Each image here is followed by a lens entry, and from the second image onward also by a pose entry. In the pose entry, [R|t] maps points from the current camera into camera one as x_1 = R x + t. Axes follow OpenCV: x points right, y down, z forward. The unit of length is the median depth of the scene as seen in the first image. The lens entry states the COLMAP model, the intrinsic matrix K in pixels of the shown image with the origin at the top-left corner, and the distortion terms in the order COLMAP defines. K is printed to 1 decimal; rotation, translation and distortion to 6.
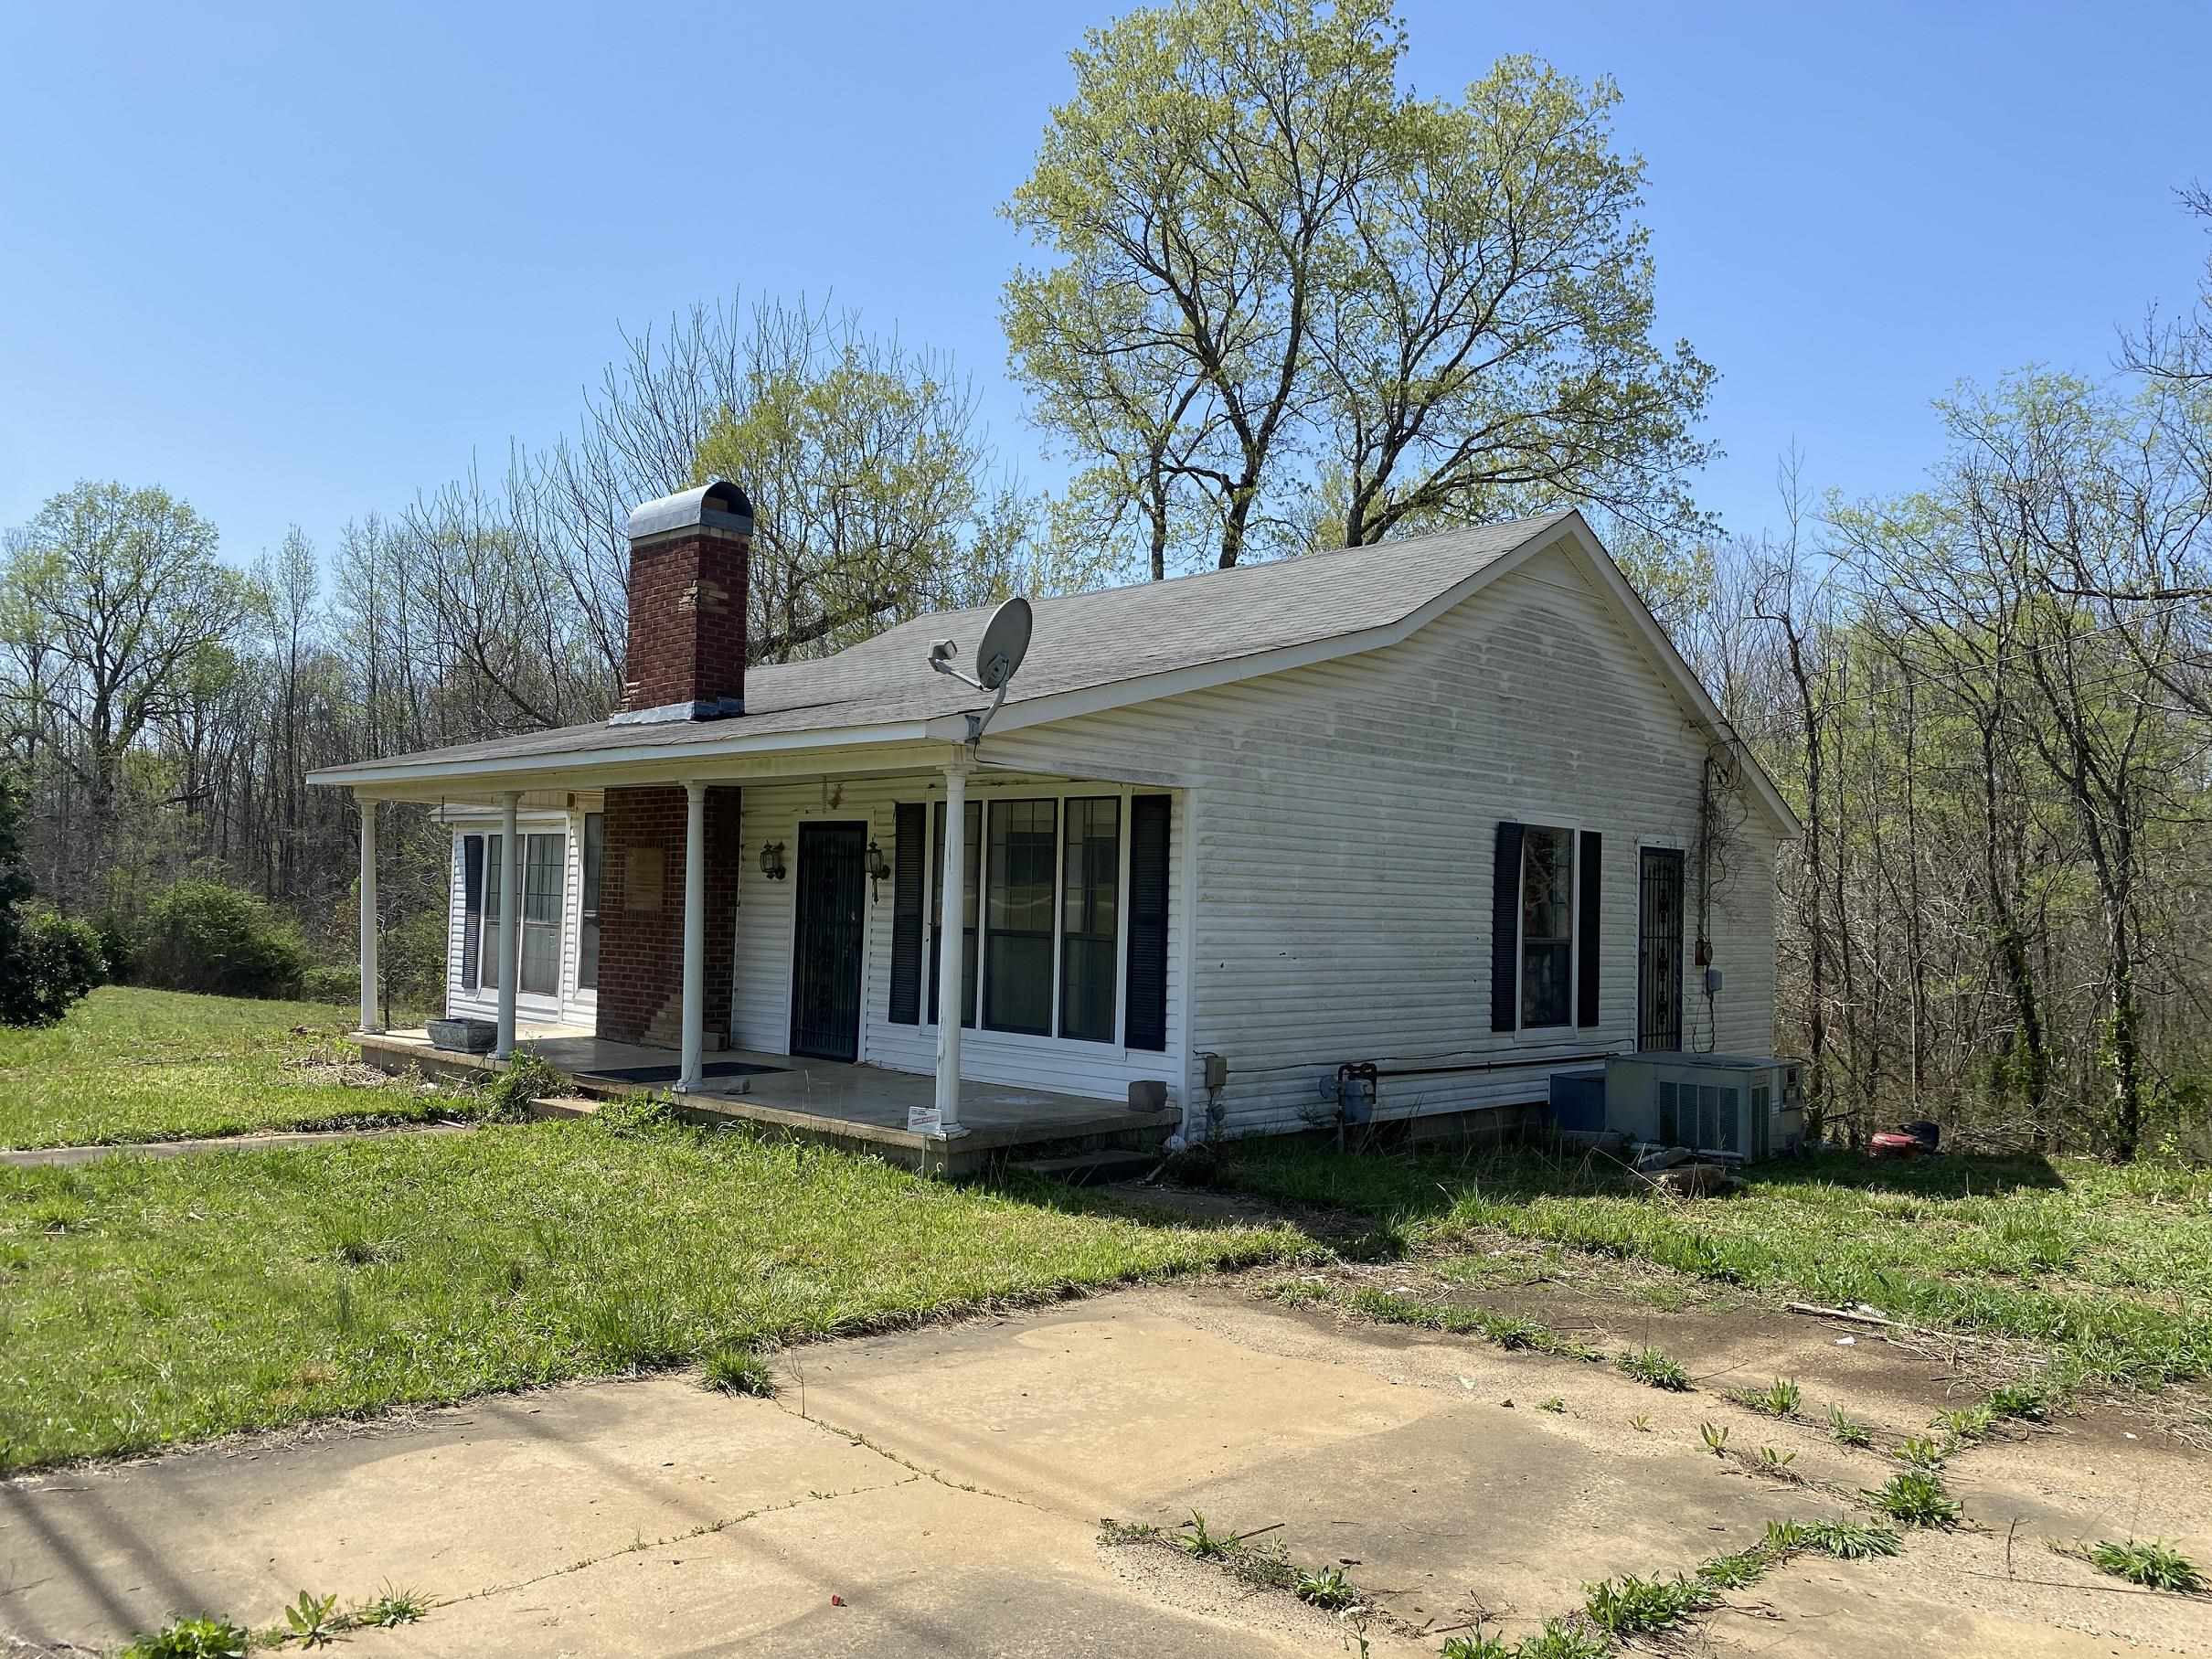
lens RADIAL K [[1678.6, 0, 1088.0], [0, 1678.6, 831.0], [0, 0, 1]] dist [0.033603, -0.030737]
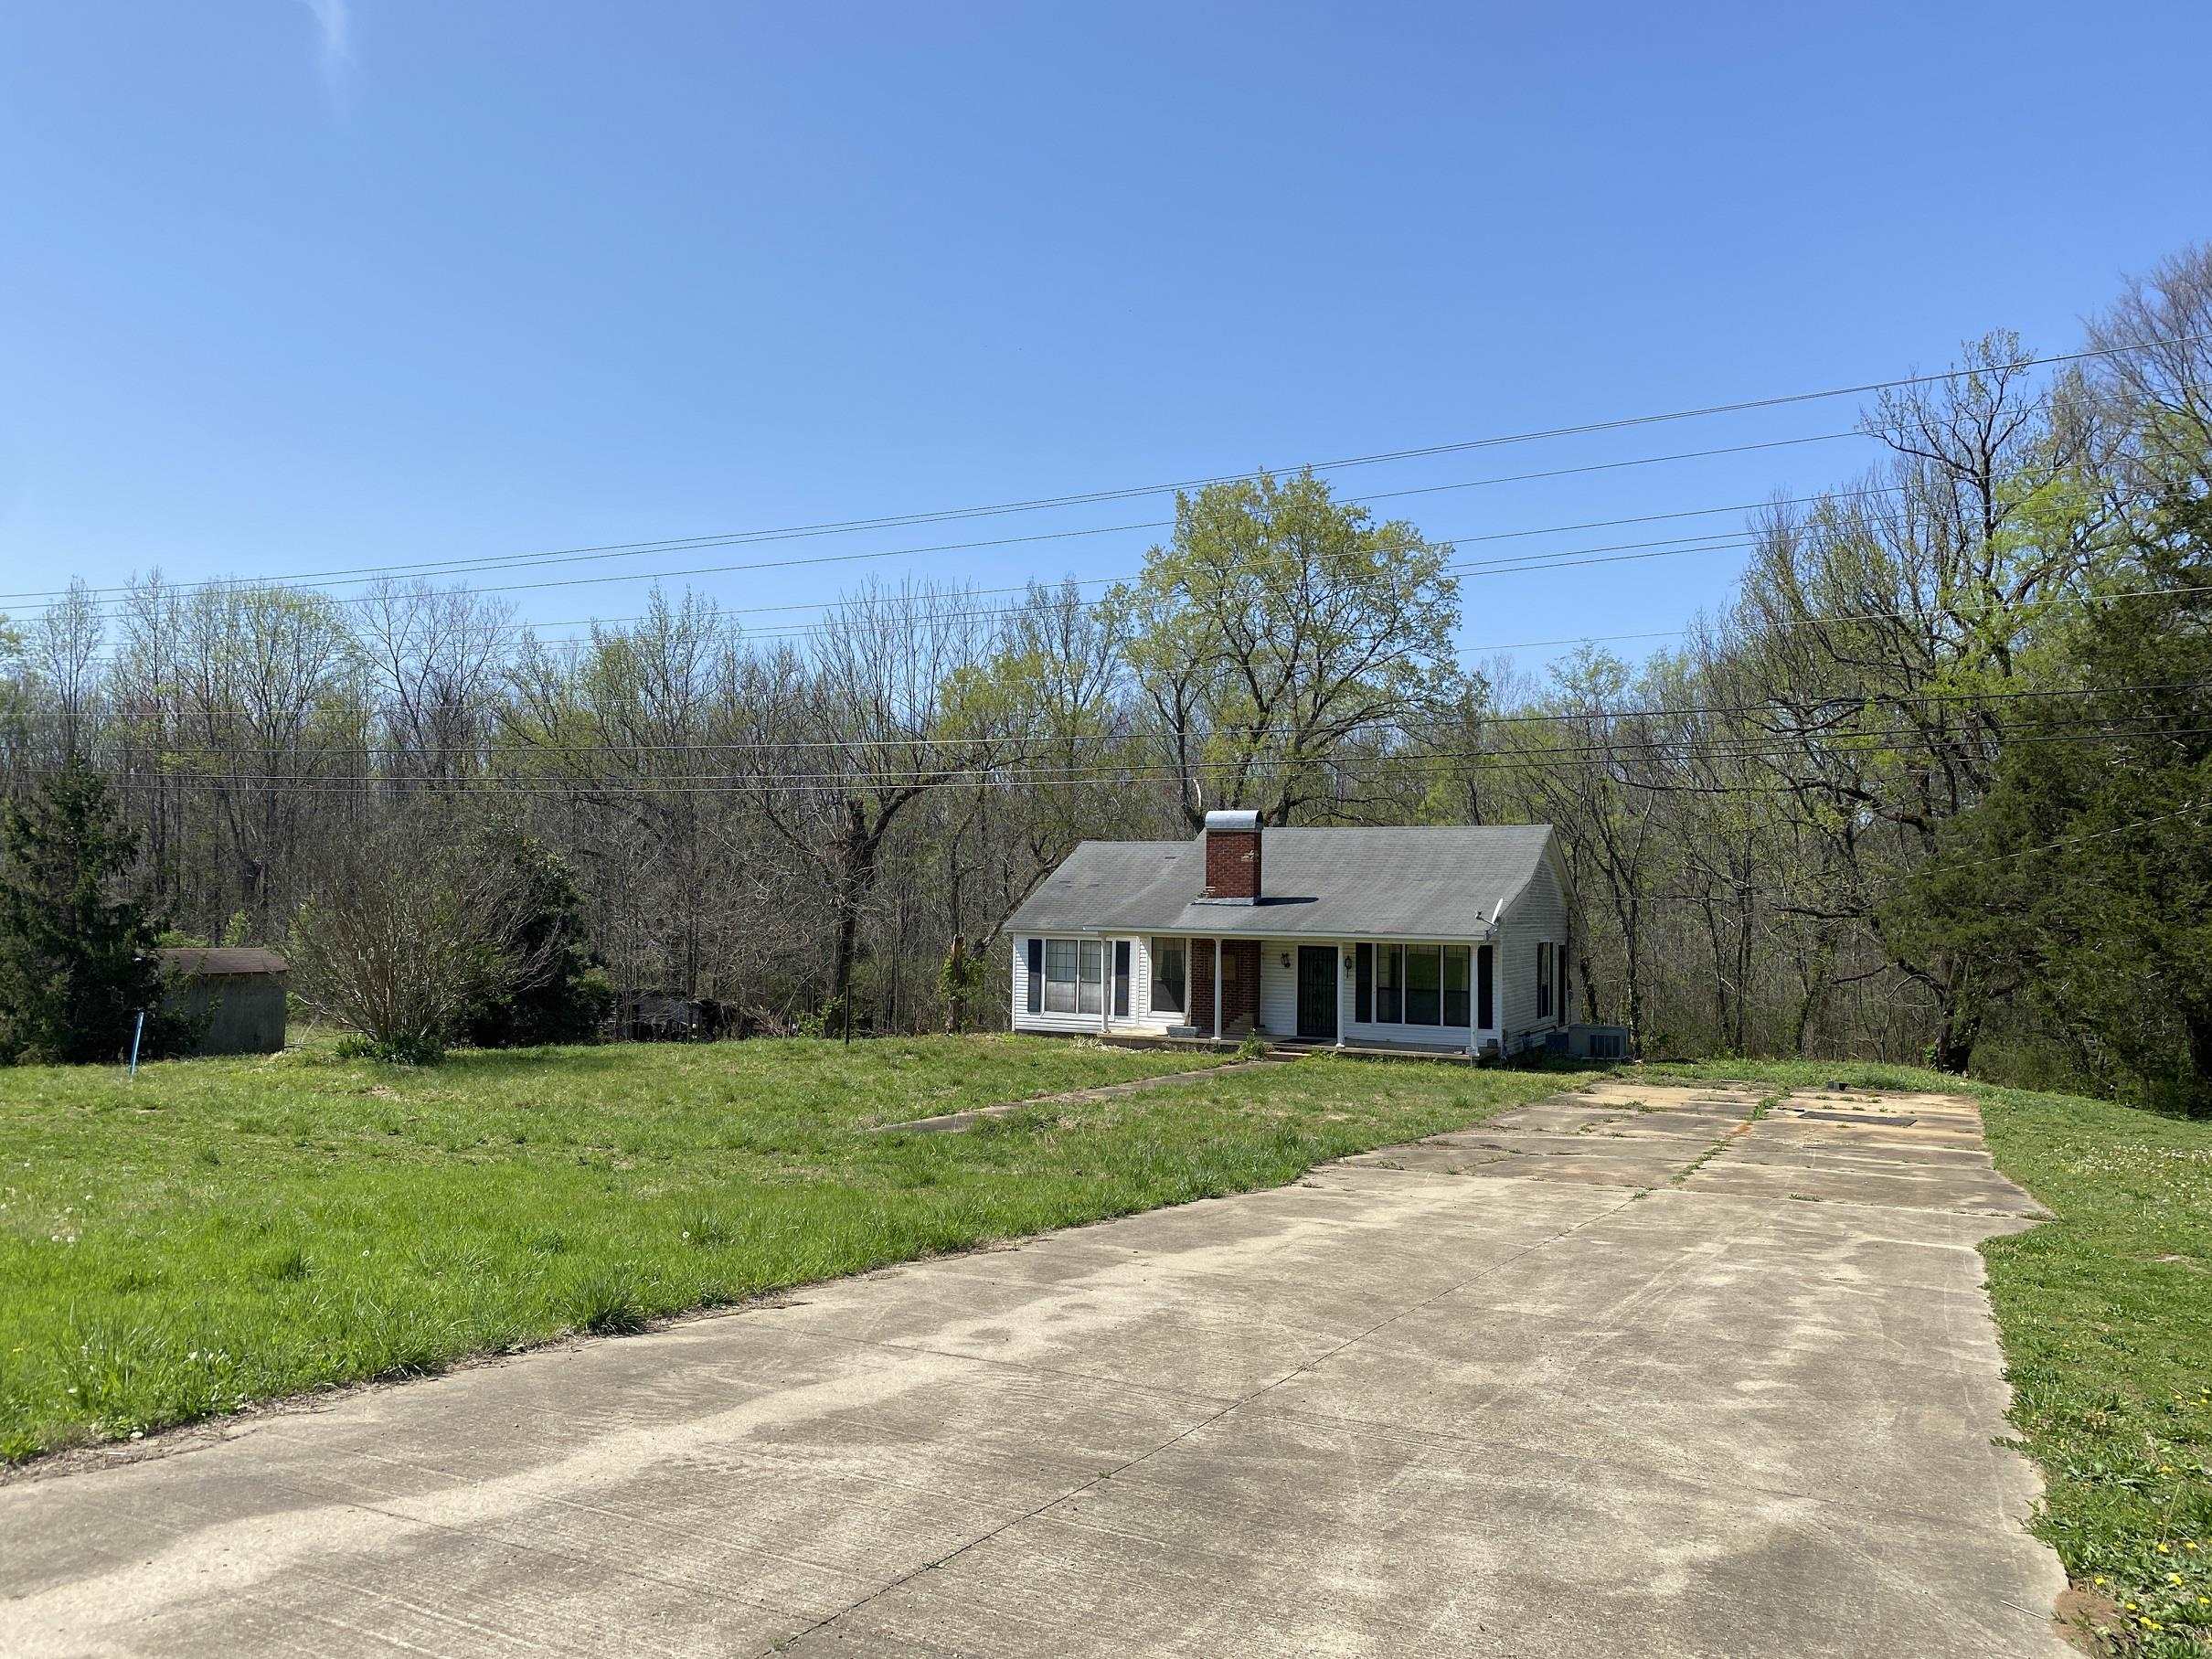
lens RADIAL K [[1678.6, 0, 1088.0], [0, 1678.6, 831.0], [0, 0, 1]] dist [0.033603, -0.030737]
pose [[0.948371, 0.005003, 0.317125, -1.313698], [-0.006497, 0.999972, 0.003656, -0.190877], [-0.317098, -0.005528, 0.948377, -1.372332]]
